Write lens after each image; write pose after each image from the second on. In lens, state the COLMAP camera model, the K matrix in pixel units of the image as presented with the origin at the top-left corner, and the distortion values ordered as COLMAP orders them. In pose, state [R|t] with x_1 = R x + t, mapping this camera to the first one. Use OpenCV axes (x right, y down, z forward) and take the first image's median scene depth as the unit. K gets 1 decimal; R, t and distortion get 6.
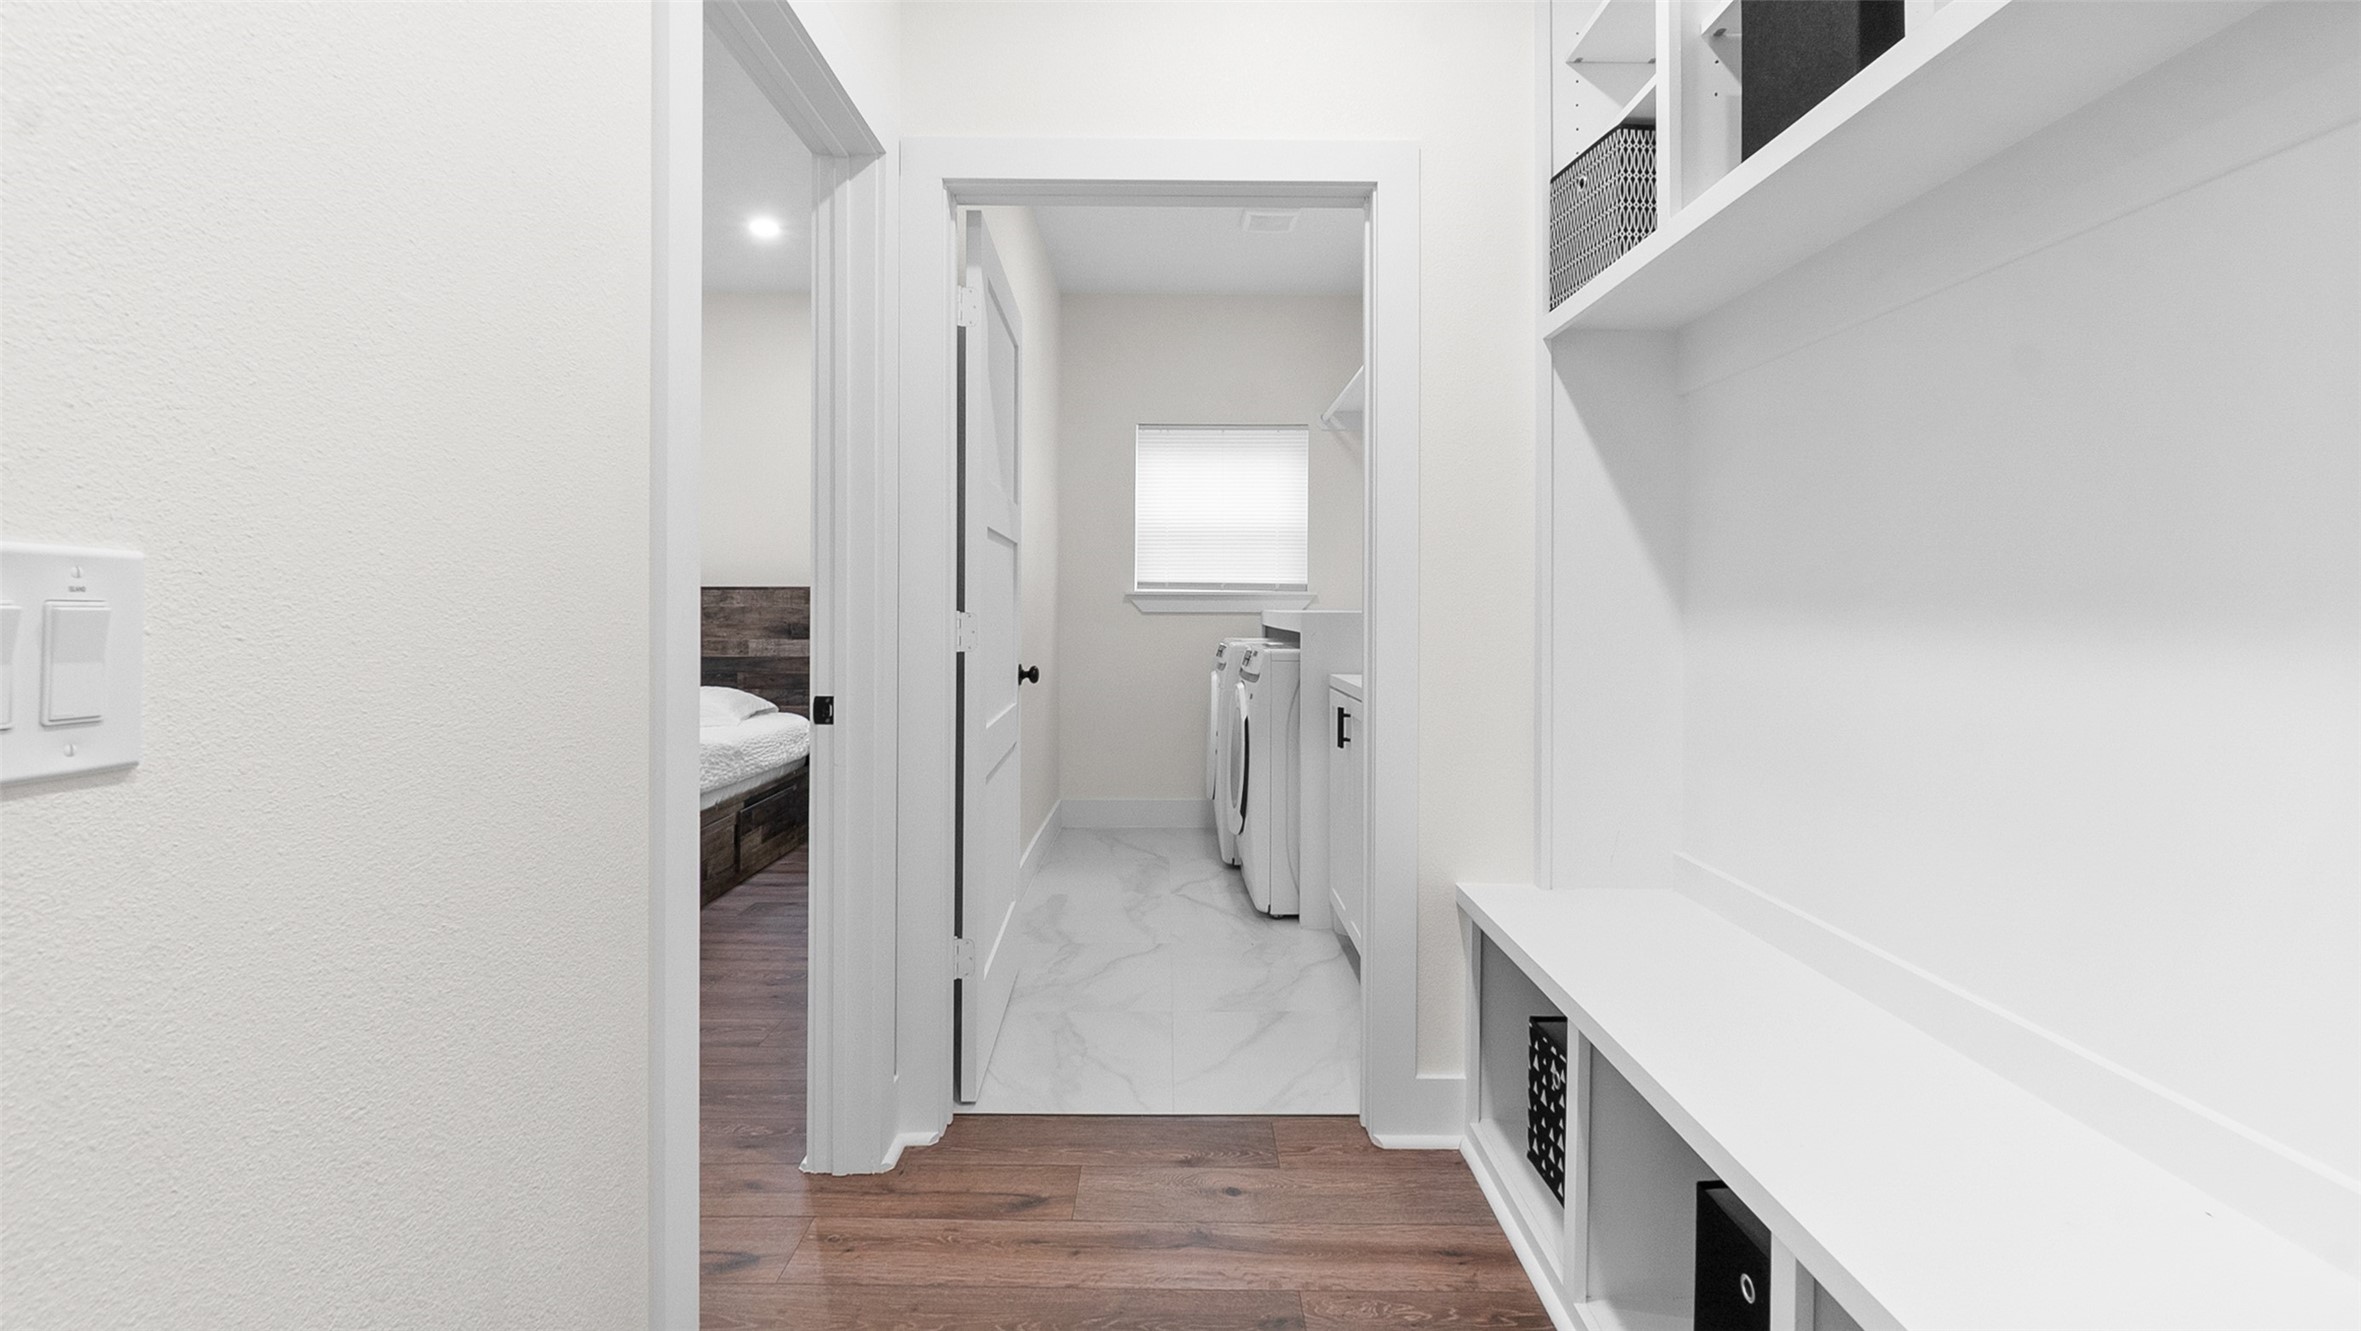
lens RADIAL K [[1036.6, 0, 1165.2], [0, 1036.6, 668.3], [0, 0, 1]] dist [-0.000871, 0.000571]
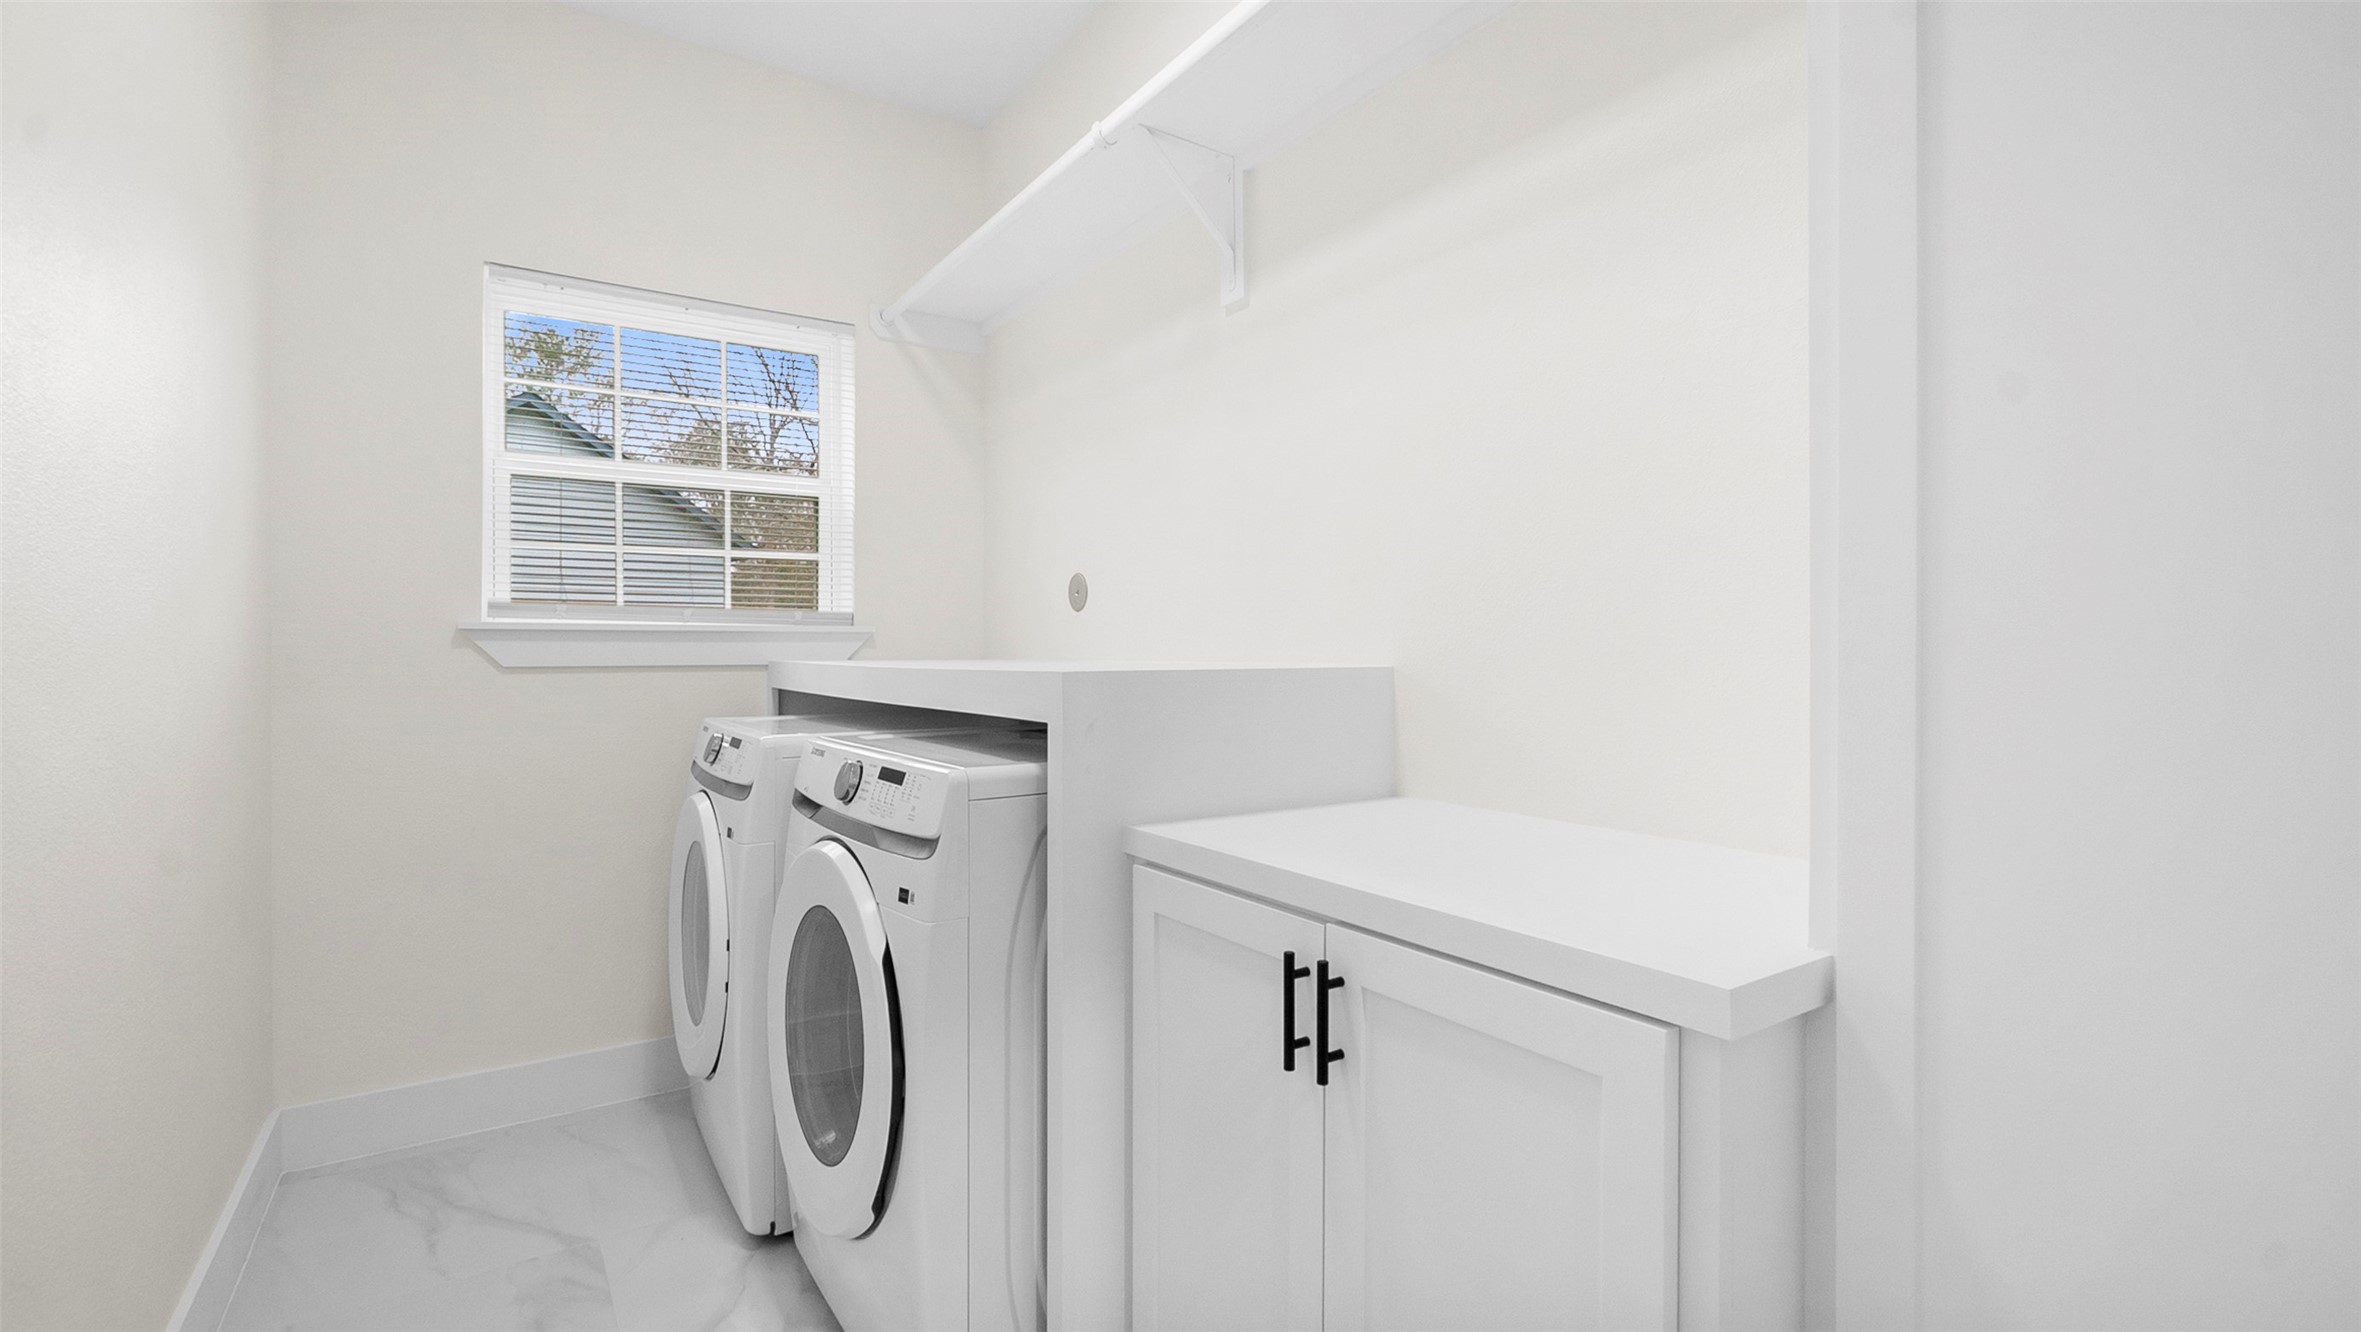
lens RADIAL K [[1036.6, 0, 1165.2], [0, 1036.6, 668.8], [0, 0, 1]] dist [-0.000871, 0.000571]
pose [[0.832267, -0.011738, 0.554251, -0.033192], [0.035213, 0.998876, -0.031722, -0.028651], [-0.553256, 0.045919, 0.831745, 0.458435]]
